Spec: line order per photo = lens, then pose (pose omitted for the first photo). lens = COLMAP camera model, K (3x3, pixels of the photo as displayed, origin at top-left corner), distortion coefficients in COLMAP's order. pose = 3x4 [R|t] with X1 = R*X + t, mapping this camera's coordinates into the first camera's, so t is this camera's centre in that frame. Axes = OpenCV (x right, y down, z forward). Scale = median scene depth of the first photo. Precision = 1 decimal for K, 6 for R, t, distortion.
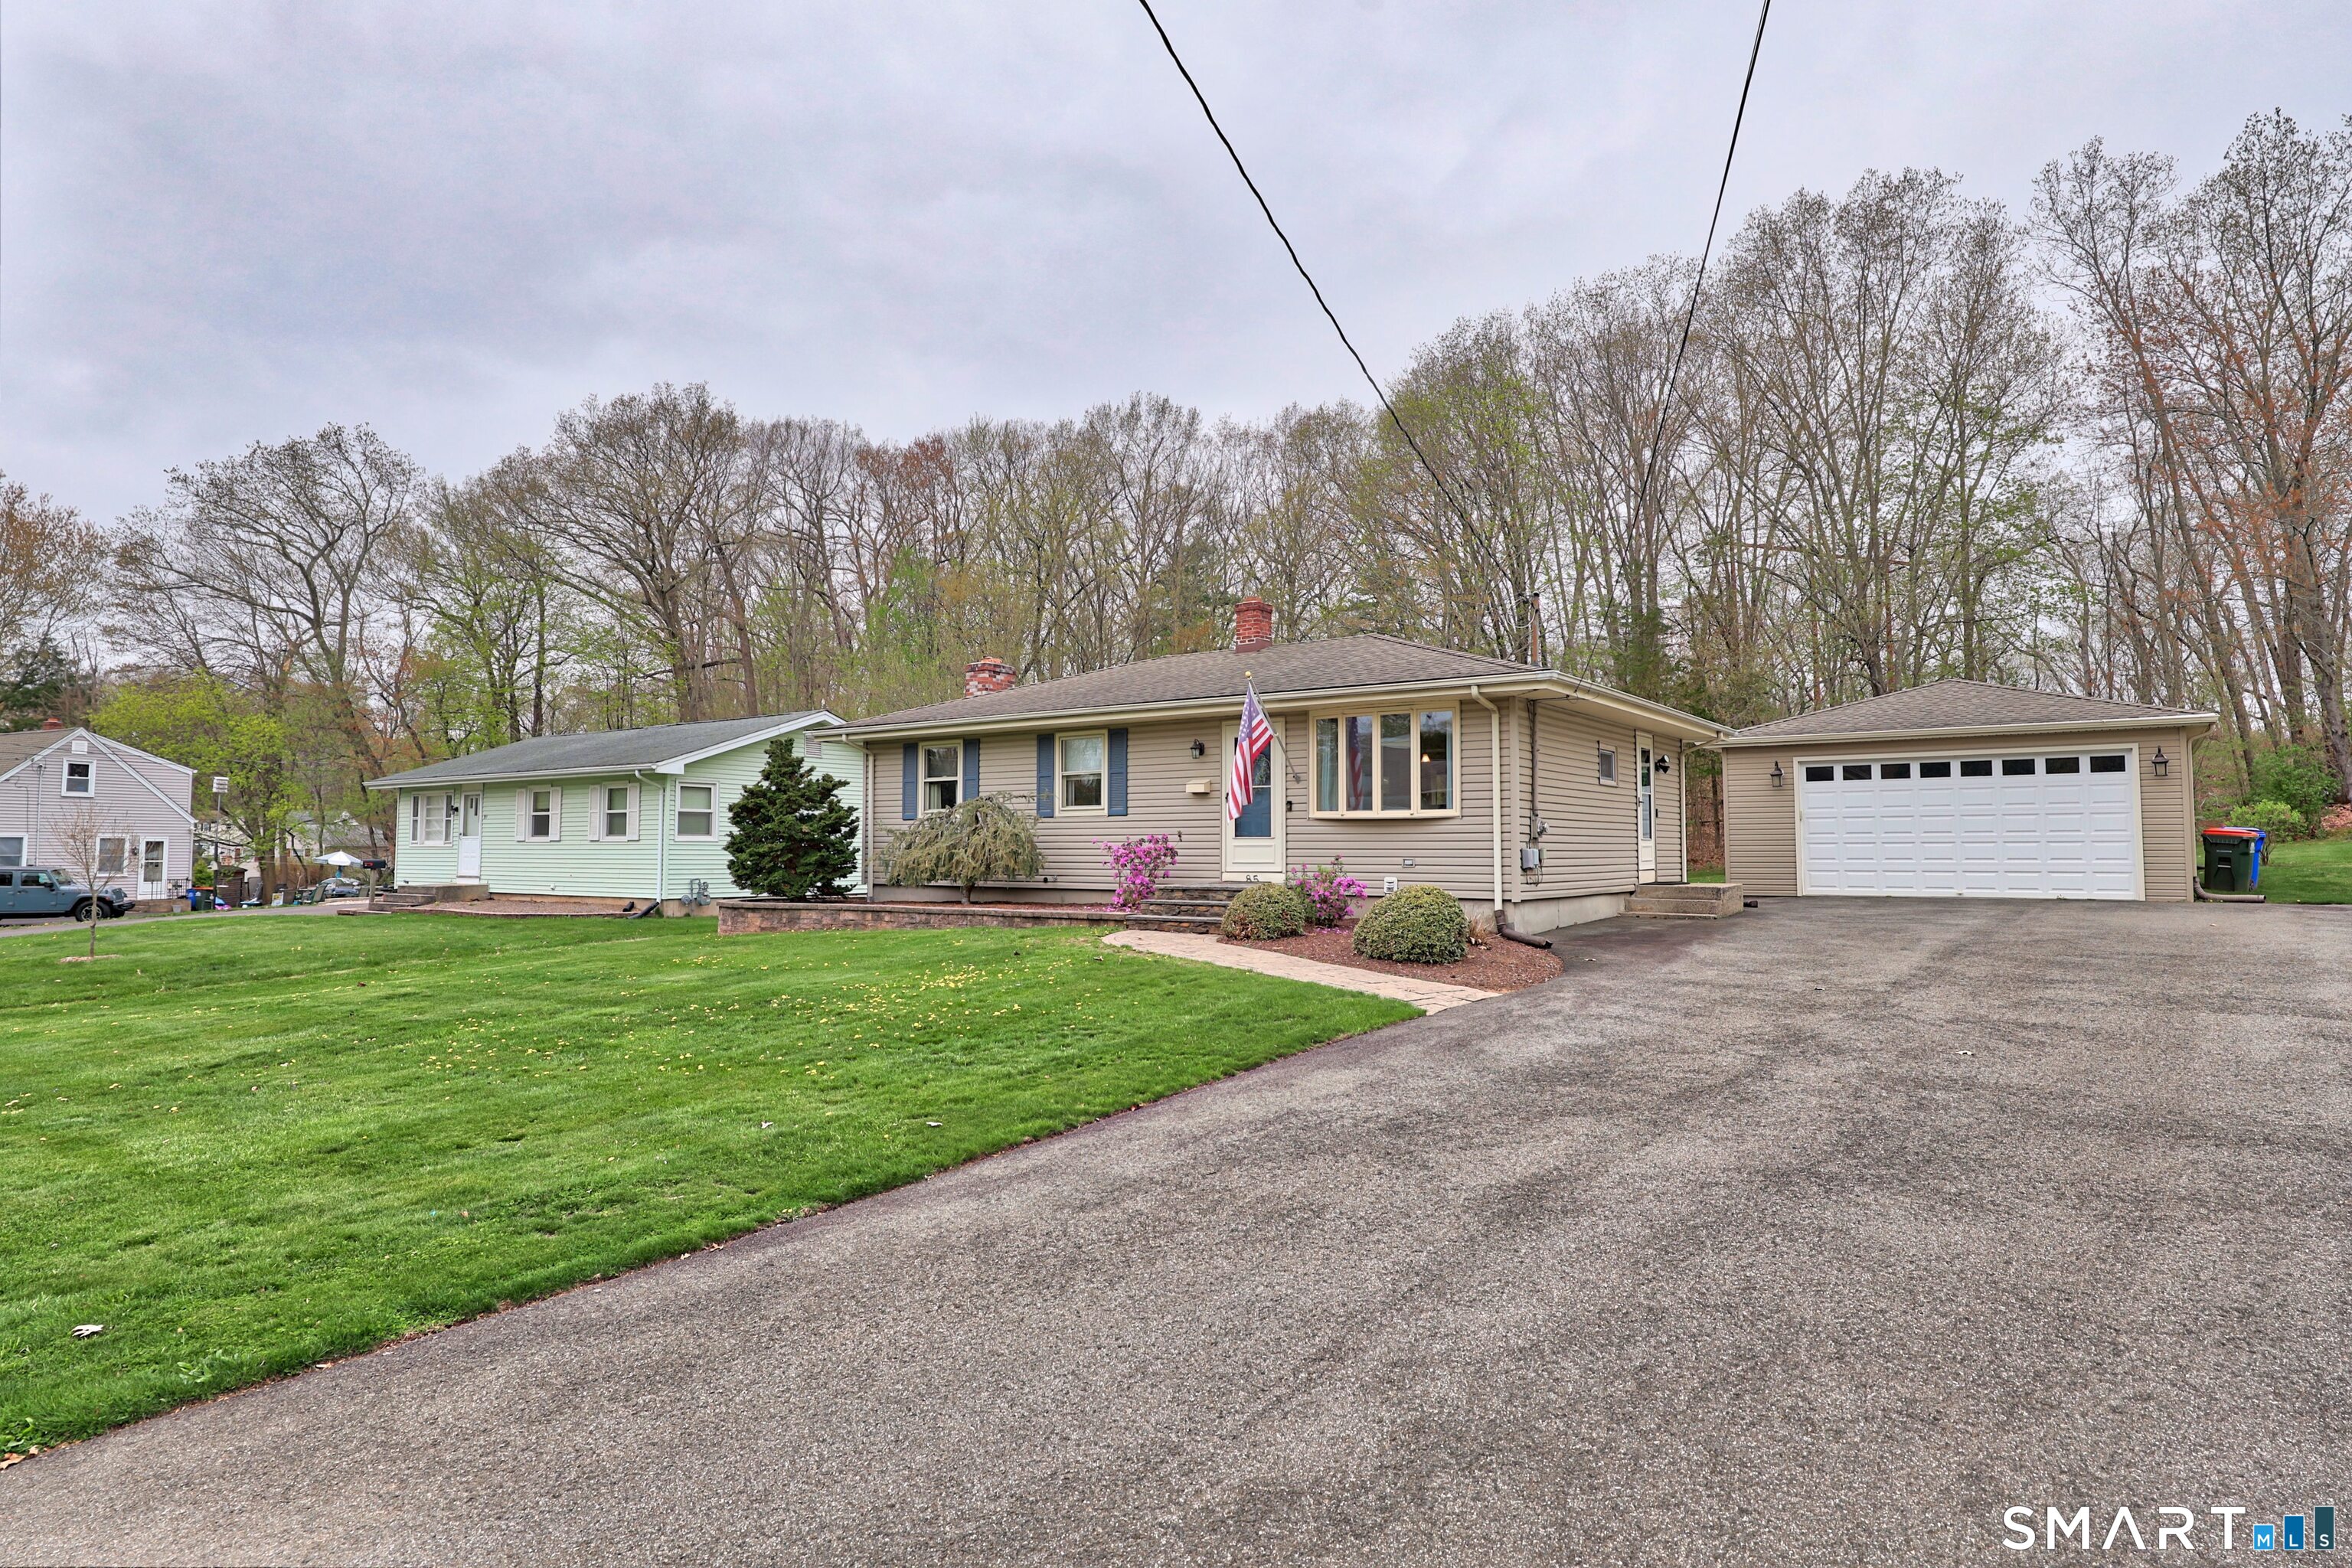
lens RADIAL K [[1297.5, 0, 1176.0], [0, 1297.5, 784.0], [0, 0, 1]] dist [0.003743, -0.000979]
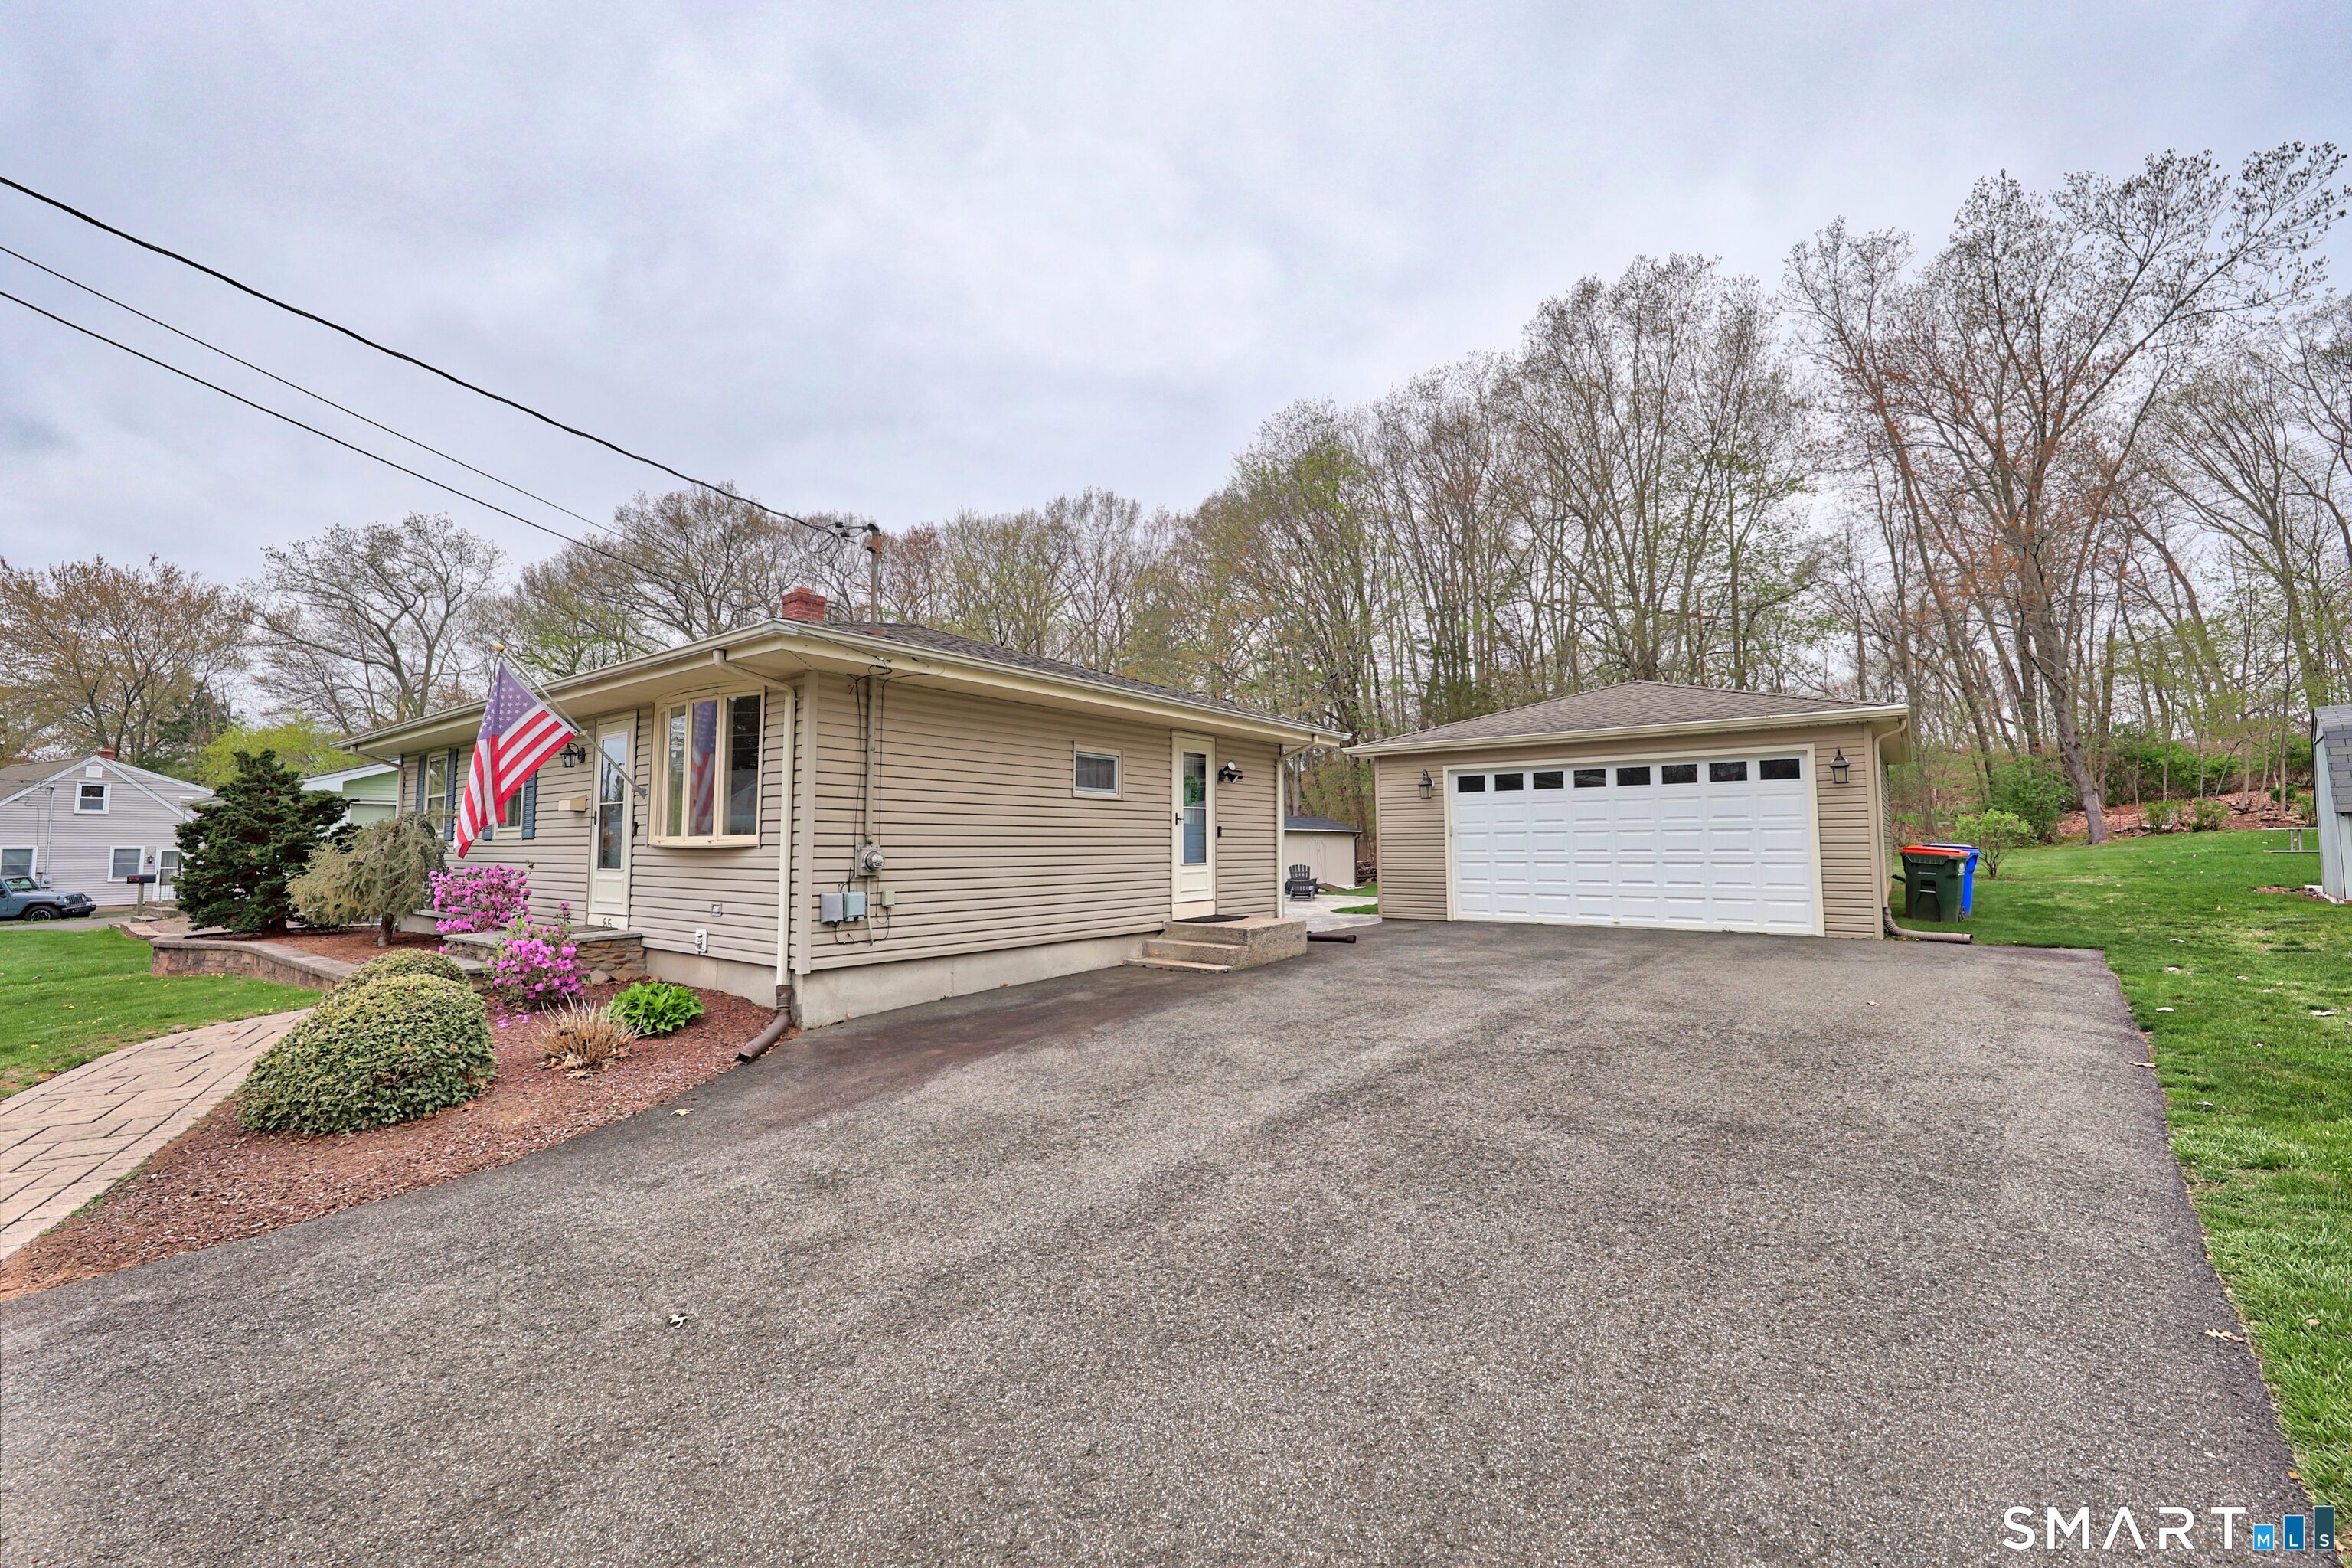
lens RADIAL K [[944.2, 0, 1173.5], [0, 944.2, 781.3], [0, 0, 1]] dist [0.001368, 0.000562]
pose [[0.999413, -0.005944, -0.033736, 0.280383], [0.005377, 0.999843, -0.016870, 0.000231], [0.033831, 0.016678, 0.999288, 0.307120]]
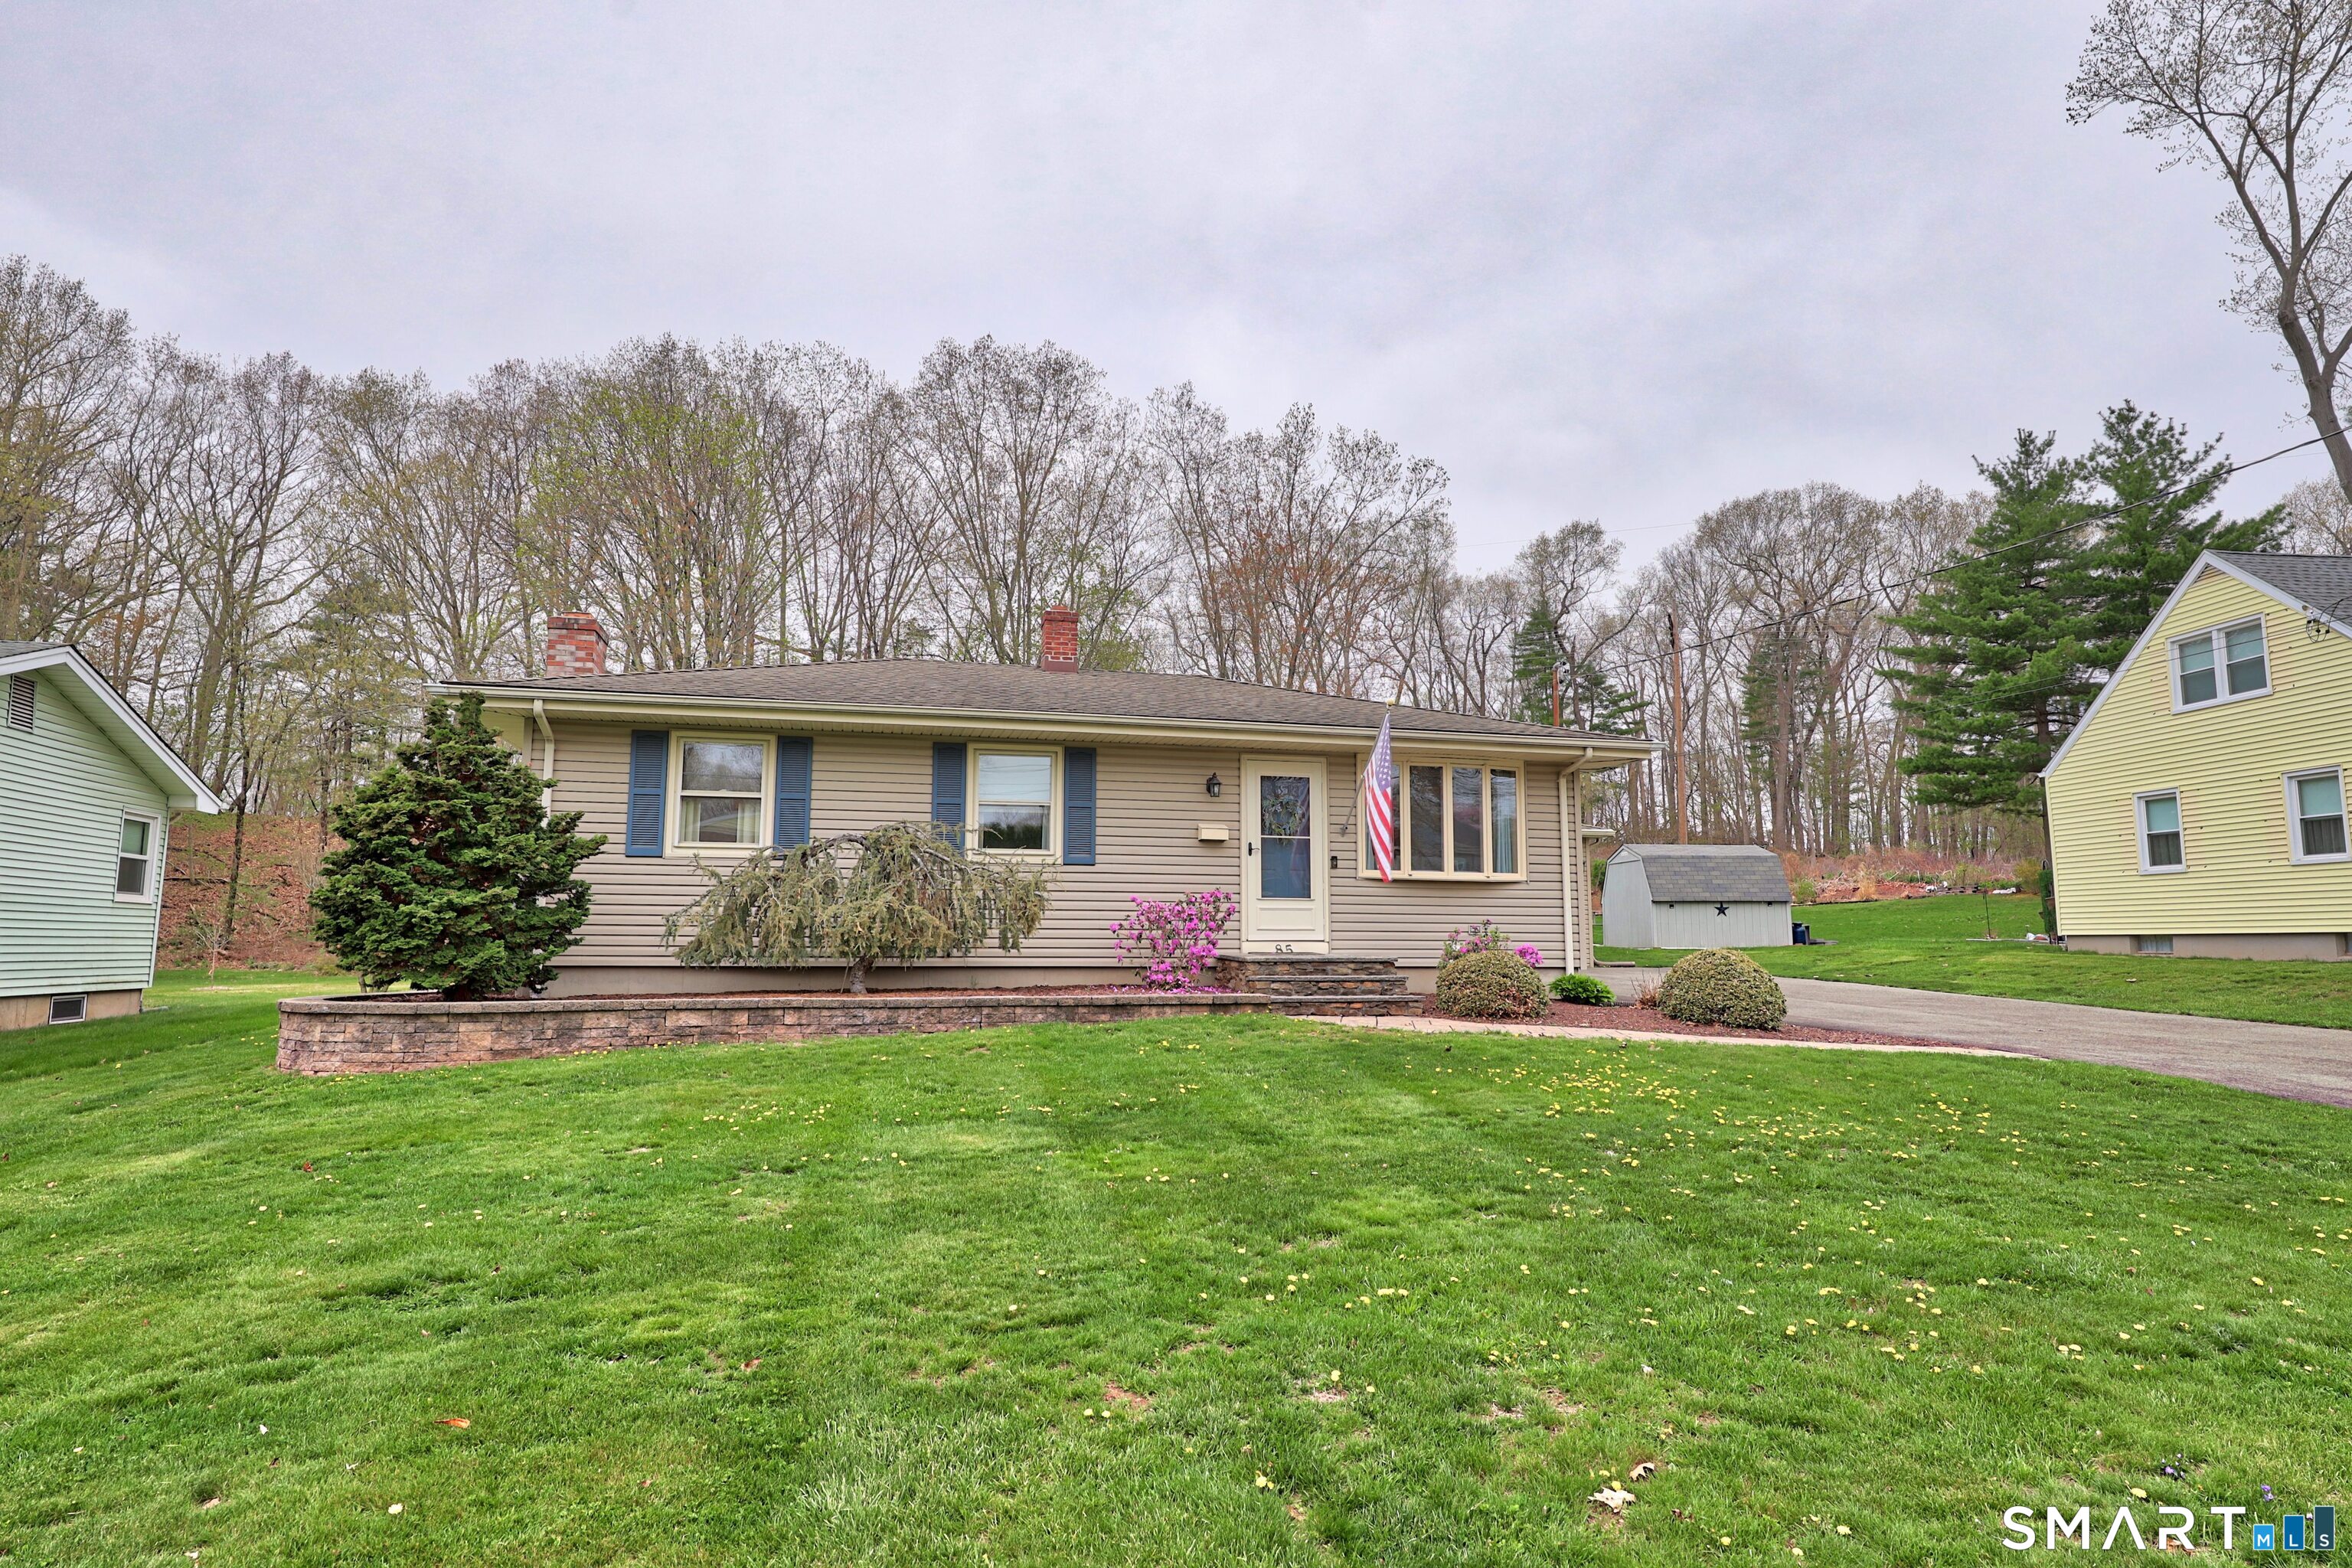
lens RADIAL K [[1276.3, 0, 1176.0], [0, 1276.3, 784.0], [0, 0, 1]] dist [0.002346, 0.000395]
pose [[0.644779, 0.095991, 0.758317, -0.413737], [-0.043721, 0.995090, -0.088789, 0.029829], [-0.763117, 0.024095, 0.645811, 0.358627]]
